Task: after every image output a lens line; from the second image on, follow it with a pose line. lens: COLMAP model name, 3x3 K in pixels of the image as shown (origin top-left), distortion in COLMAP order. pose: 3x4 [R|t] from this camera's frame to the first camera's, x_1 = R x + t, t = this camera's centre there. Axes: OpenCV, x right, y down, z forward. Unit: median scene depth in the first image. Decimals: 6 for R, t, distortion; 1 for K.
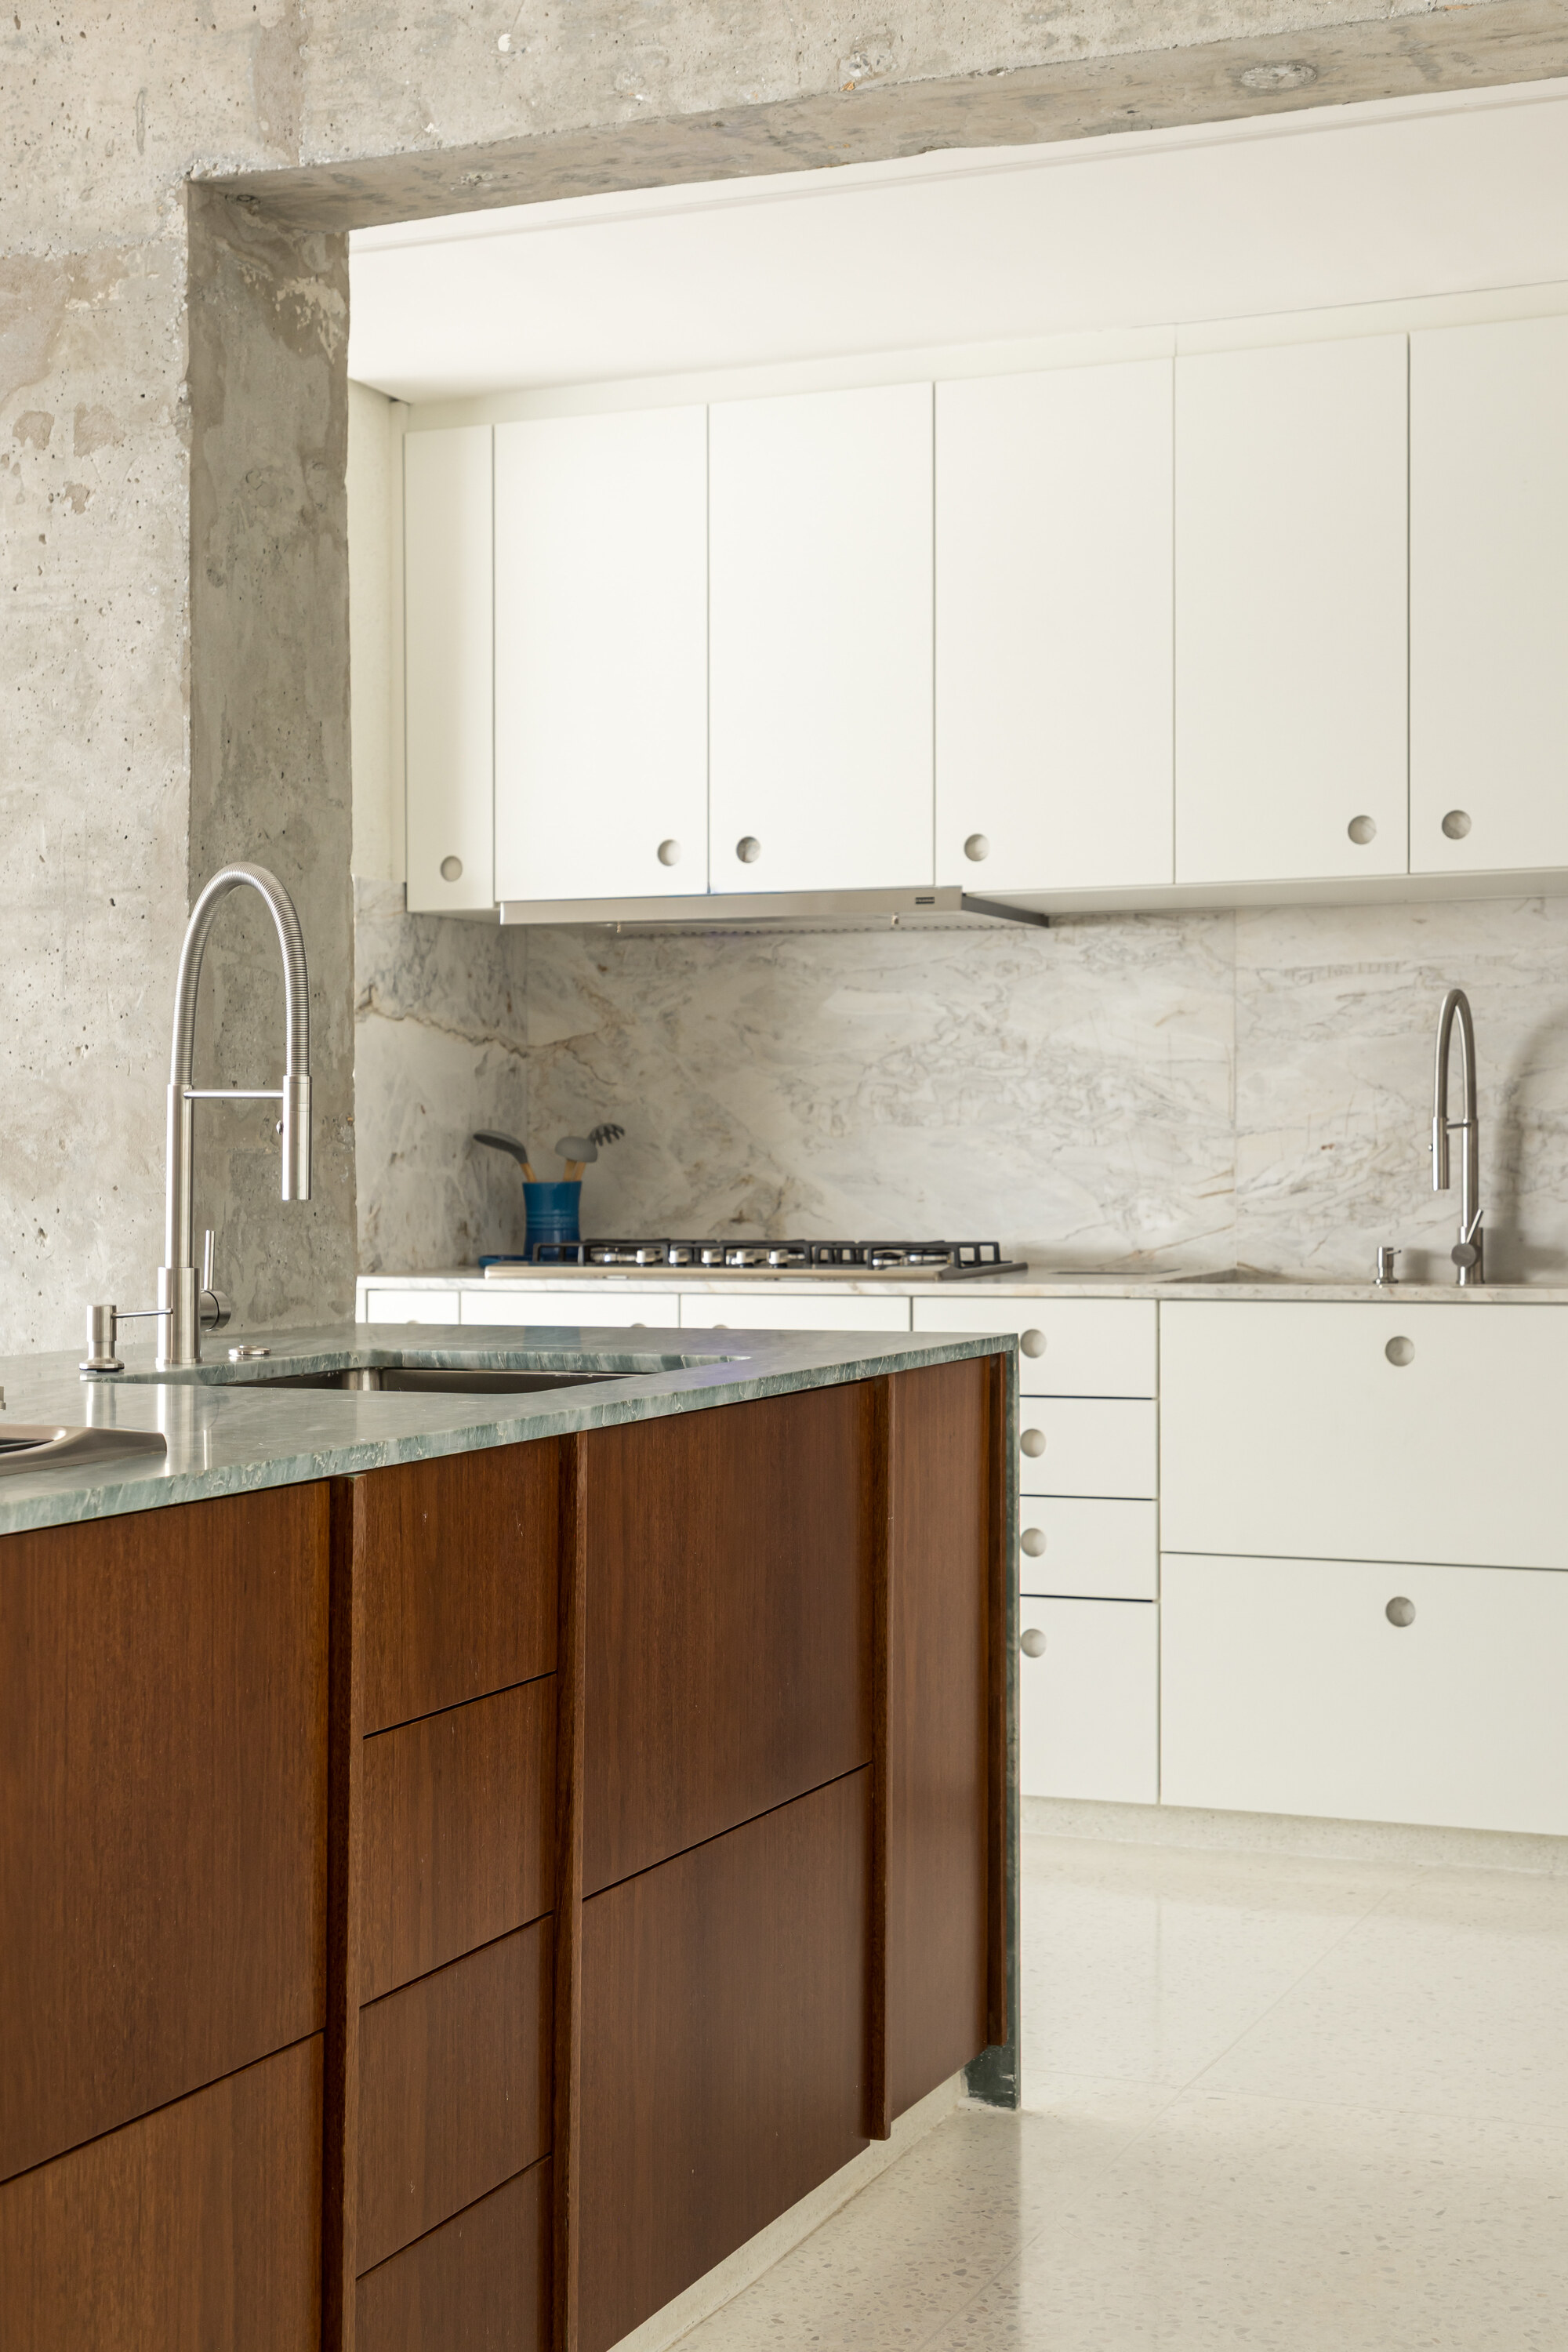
lens RADIAL K [[3218.6, 0, 785.9], [0, 3218.6, 1159.7], [0, 0, 1]] dist [0.053309, 0.000000]
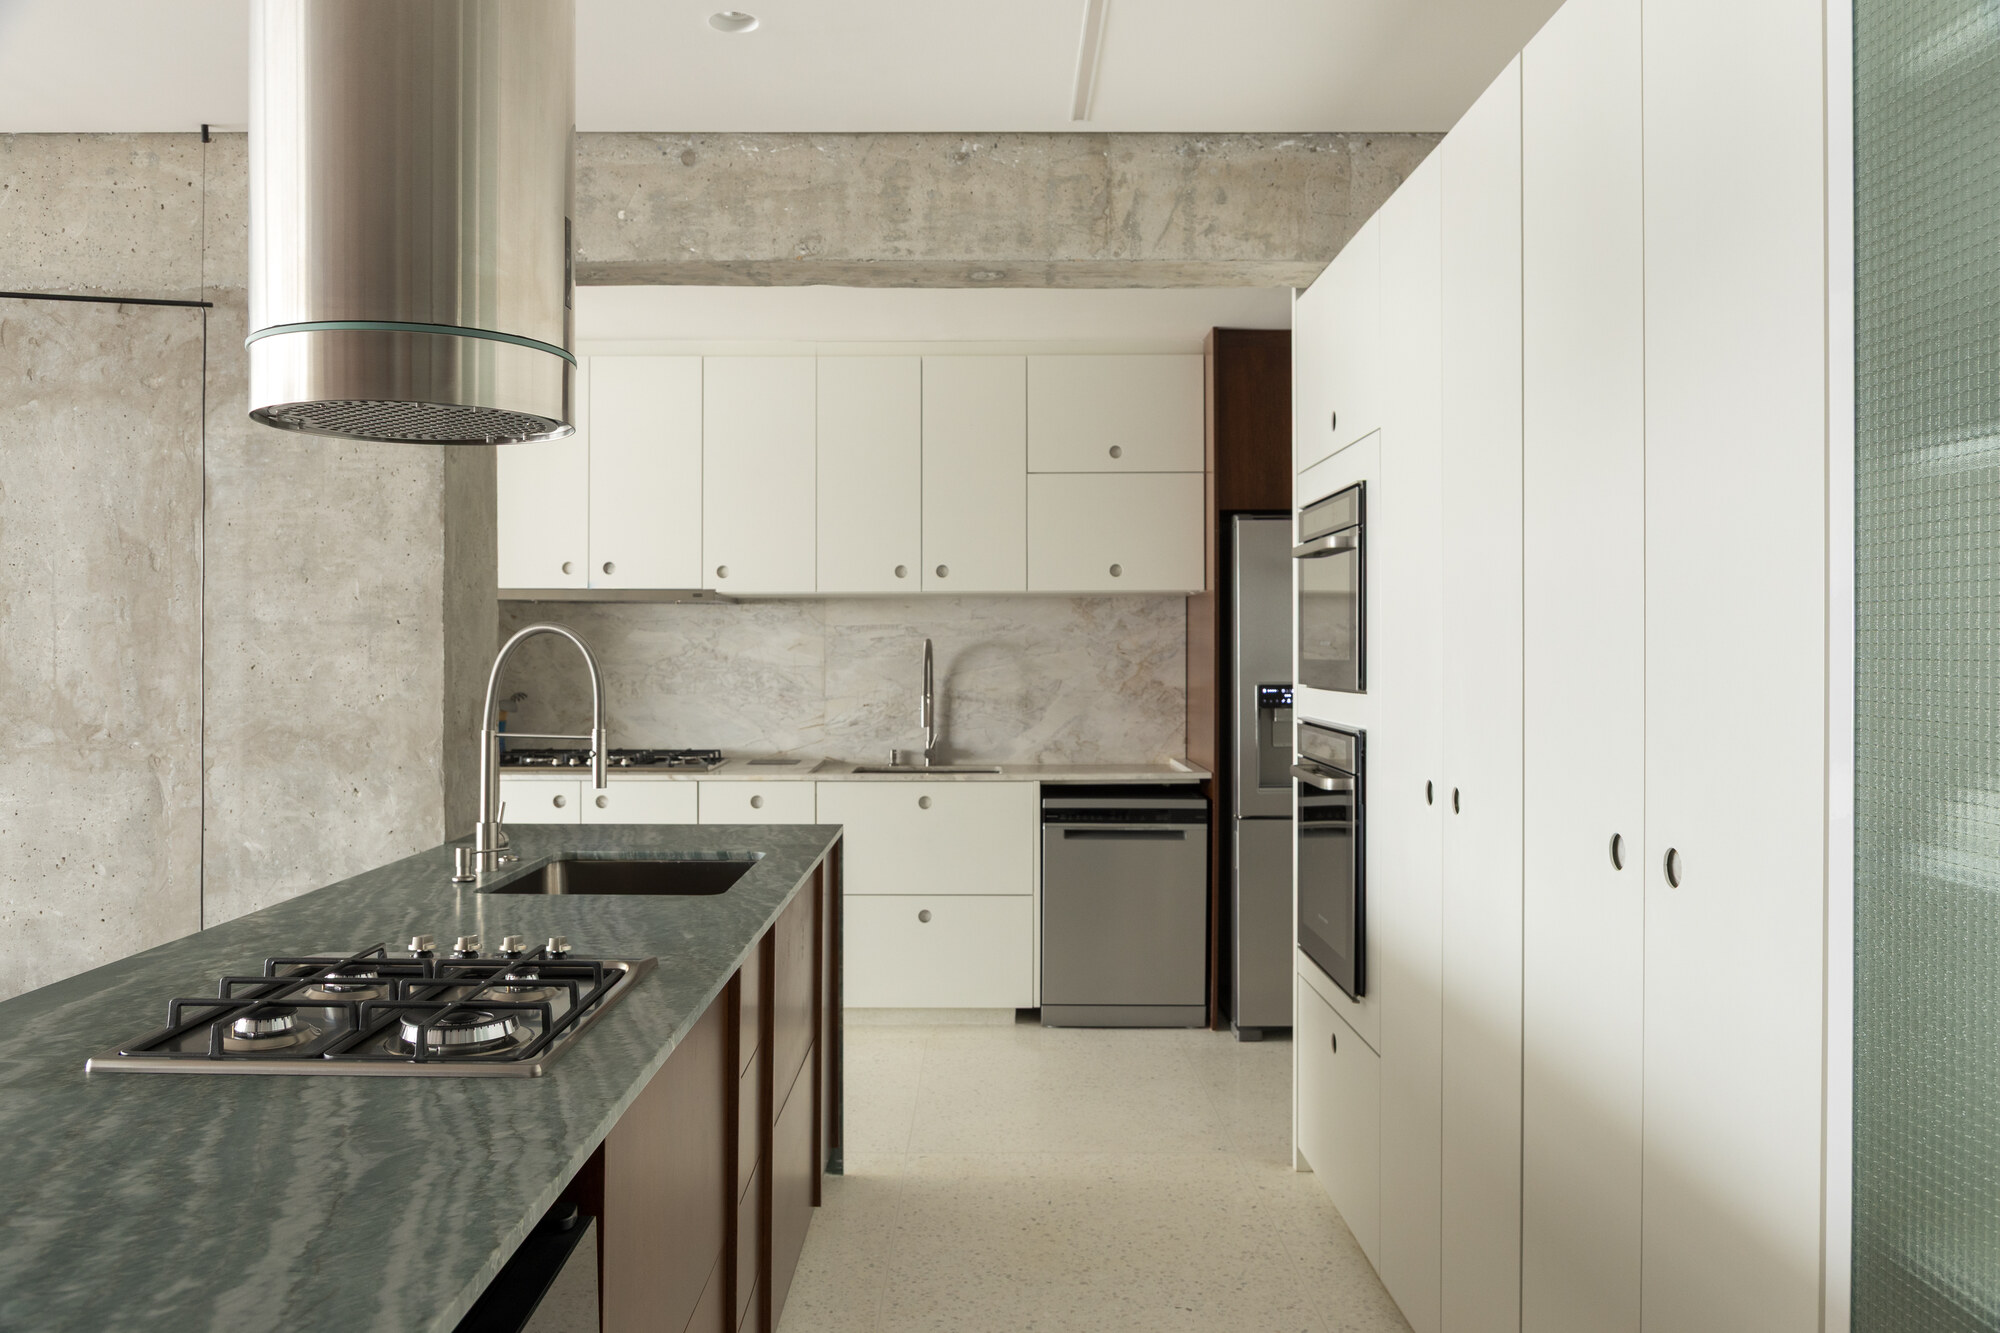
lens RADIAL K [[1421.7, 0, 958.4], [0, 1421.7, 657.5], [0, 0, 1]] dist [-0.001669, 0.027927]
pose [[0.931646, 0.002861, 0.363357, -0.203750], [-0.004273, 0.999986, 0.003082, -0.061741], [-0.363343, -0.004424, 0.931645, 0.068739]]
